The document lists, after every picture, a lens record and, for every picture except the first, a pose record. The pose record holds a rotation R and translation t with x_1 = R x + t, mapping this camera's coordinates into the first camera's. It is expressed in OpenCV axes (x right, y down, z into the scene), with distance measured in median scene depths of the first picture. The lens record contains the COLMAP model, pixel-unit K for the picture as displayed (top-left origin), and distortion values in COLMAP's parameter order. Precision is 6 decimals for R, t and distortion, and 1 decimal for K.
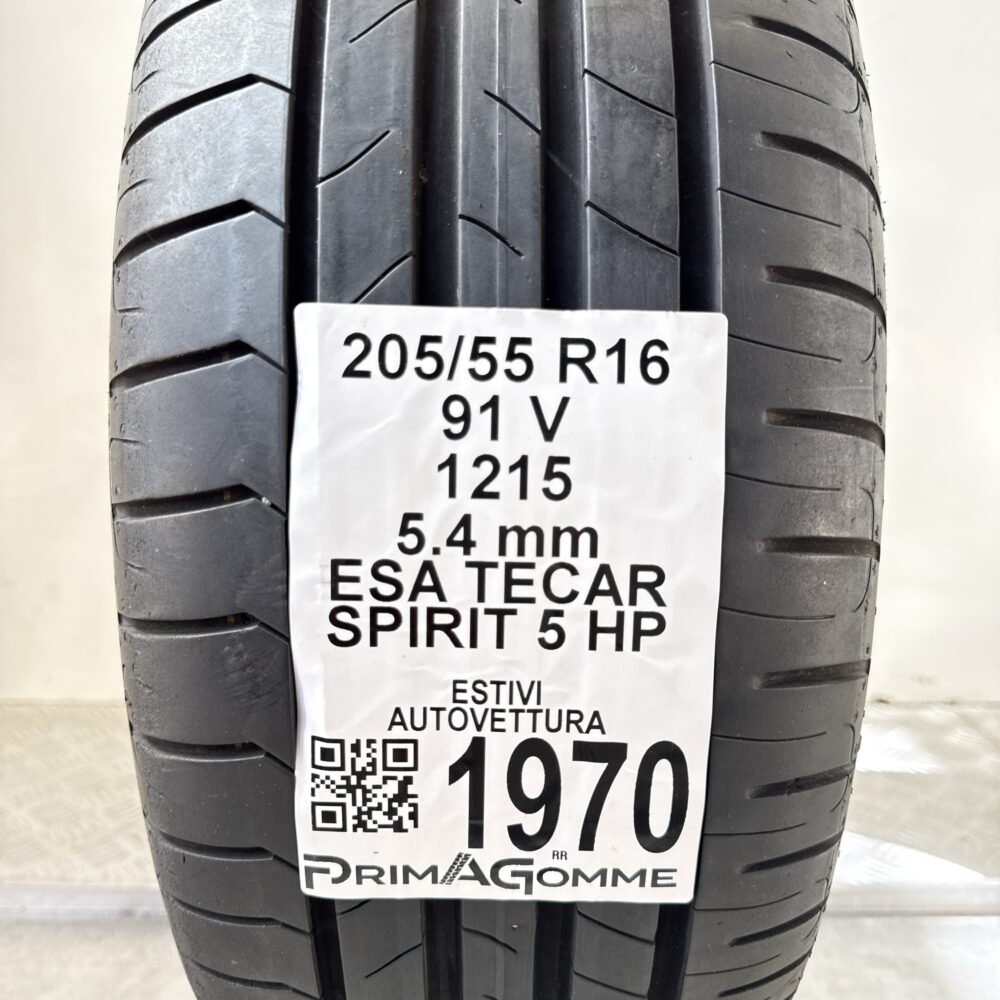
lens RADIAL K [[971.5, 0, 500.0], [0, 971.5, 500.0], [0, 0, 1]] dist [0.064591, -0.048449]
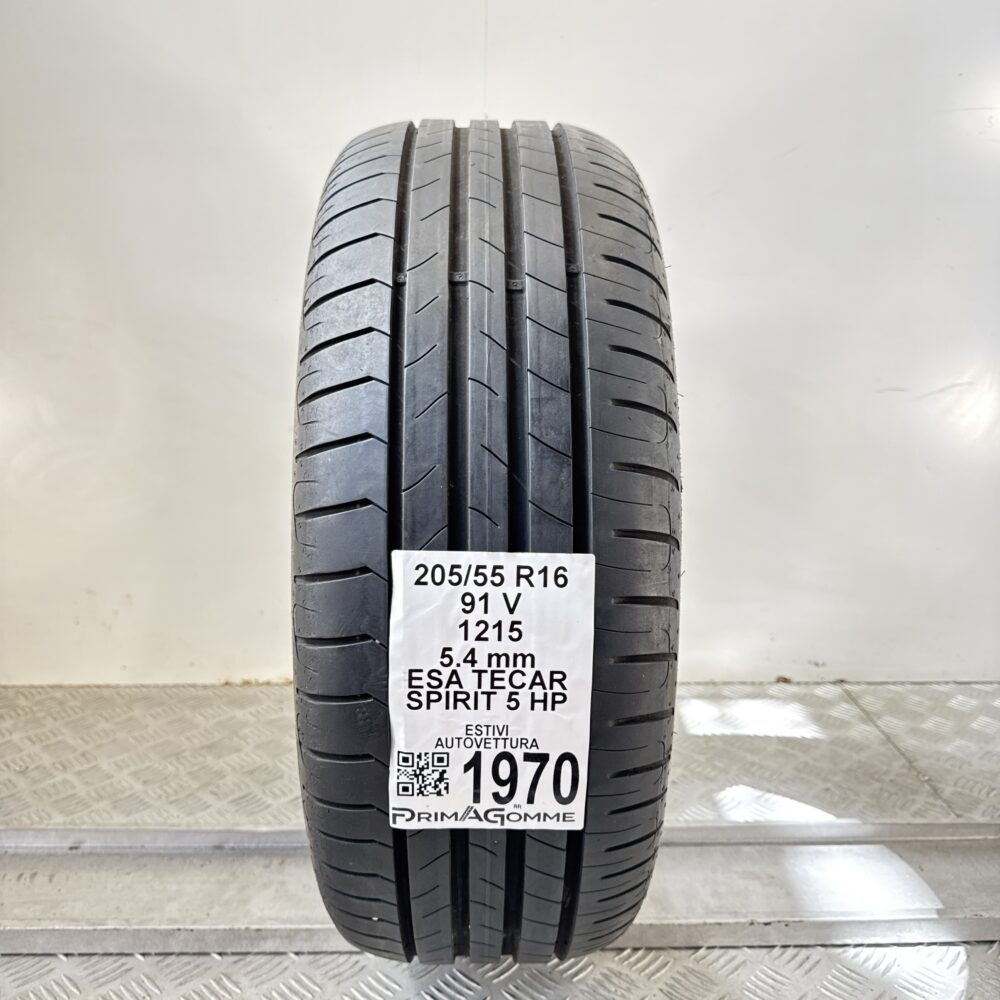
lens RADIAL K [[952.1, 0, 500.0], [0, 952.1, 500.0], [0, 0, 1]] dist [0.093037, -0.001168]
pose [[0.999818, -0.001351, 0.019038, -0.013869], [0.000486, 0.998970, 0.045371, -0.394227], [-0.019079, -0.045354, 0.998789, -1.044966]]
